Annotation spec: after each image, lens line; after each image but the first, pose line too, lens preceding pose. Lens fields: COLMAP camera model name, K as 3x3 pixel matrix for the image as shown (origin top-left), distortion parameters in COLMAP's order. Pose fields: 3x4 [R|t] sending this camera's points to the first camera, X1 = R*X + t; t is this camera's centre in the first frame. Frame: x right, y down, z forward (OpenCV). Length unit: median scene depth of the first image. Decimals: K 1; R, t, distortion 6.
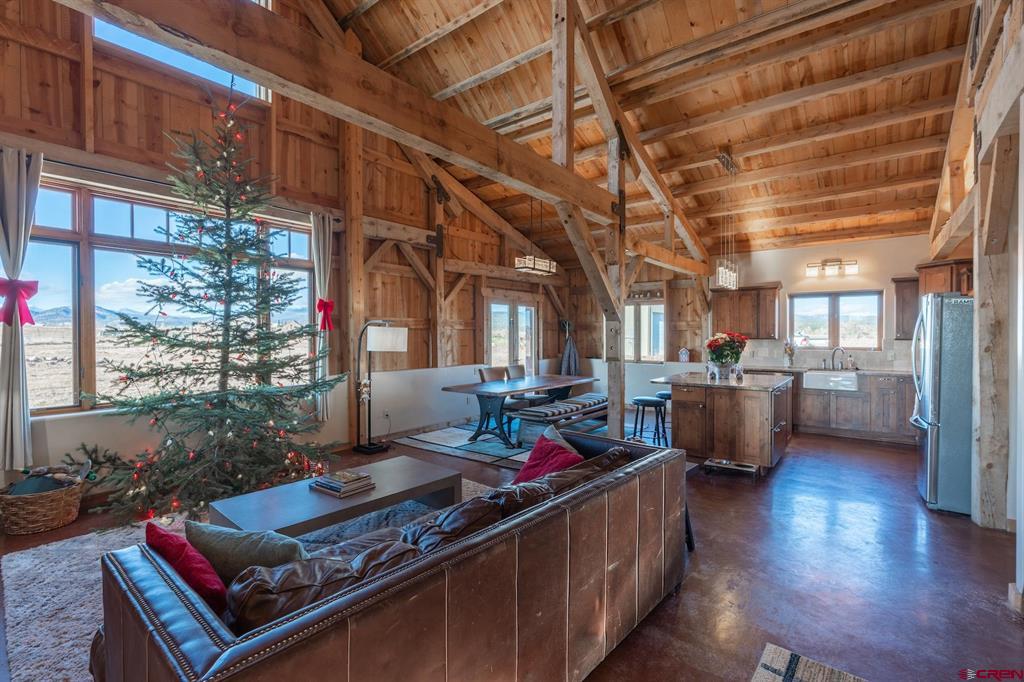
lens RADIAL K [[465.8, 0, 513.4], [0, 465.8, 337.7], [0, 0, 1]] dist [-0.009756, 0.004657]
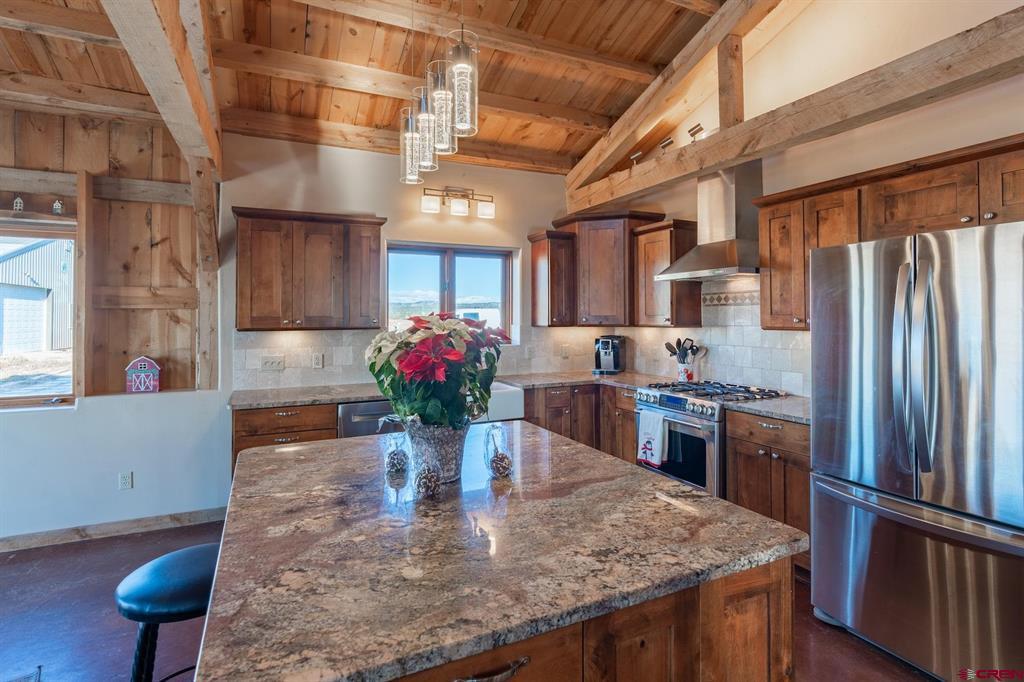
lens RADIAL K [[512.7, 0, 518.4], [0, 512.7, 309.7], [0, 0, 1]] dist [0.000686, -0.000126]
pose [[0.453931, 0.017770, 0.890860, 0.142482], [0.012902, 0.999565, -0.026512, -0.000582], [-0.890943, 0.023528, 0.453505, 0.586960]]
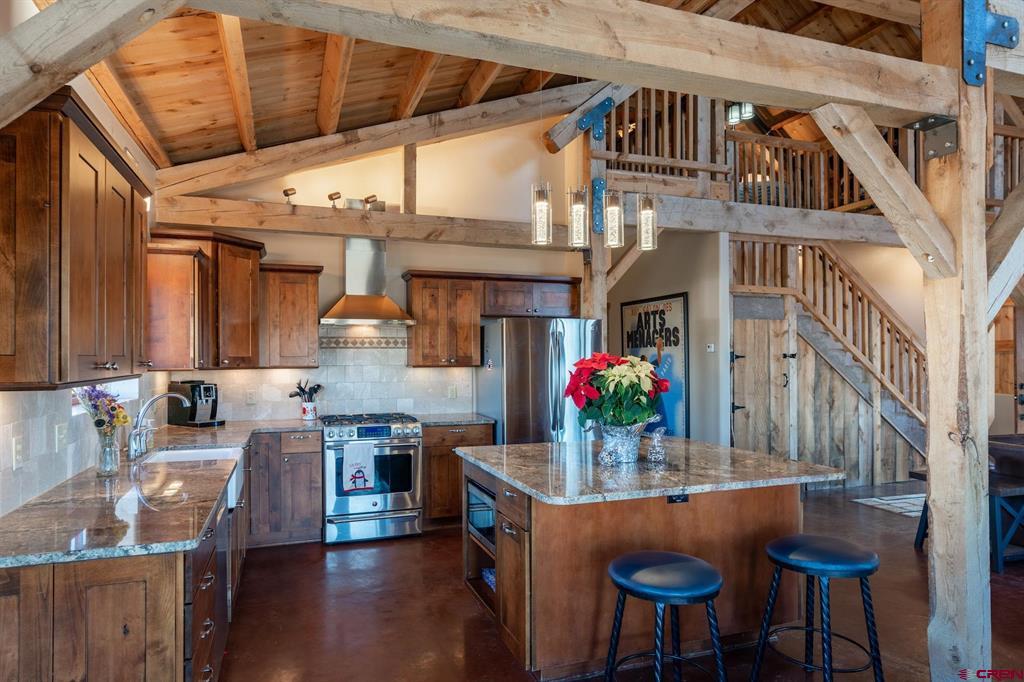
lens RADIAL K [[585.2, 0, 487.1], [0, 585.2, 356.5], [0, 0, 1]] dist [0.004194, 0.001955]
pose [[-0.823914, 0.009376, 0.566637, 0.175593], [0.015028, 0.999873, 0.005308, -0.007874], [-0.566516, 0.012889, -0.823950, 1.142161]]
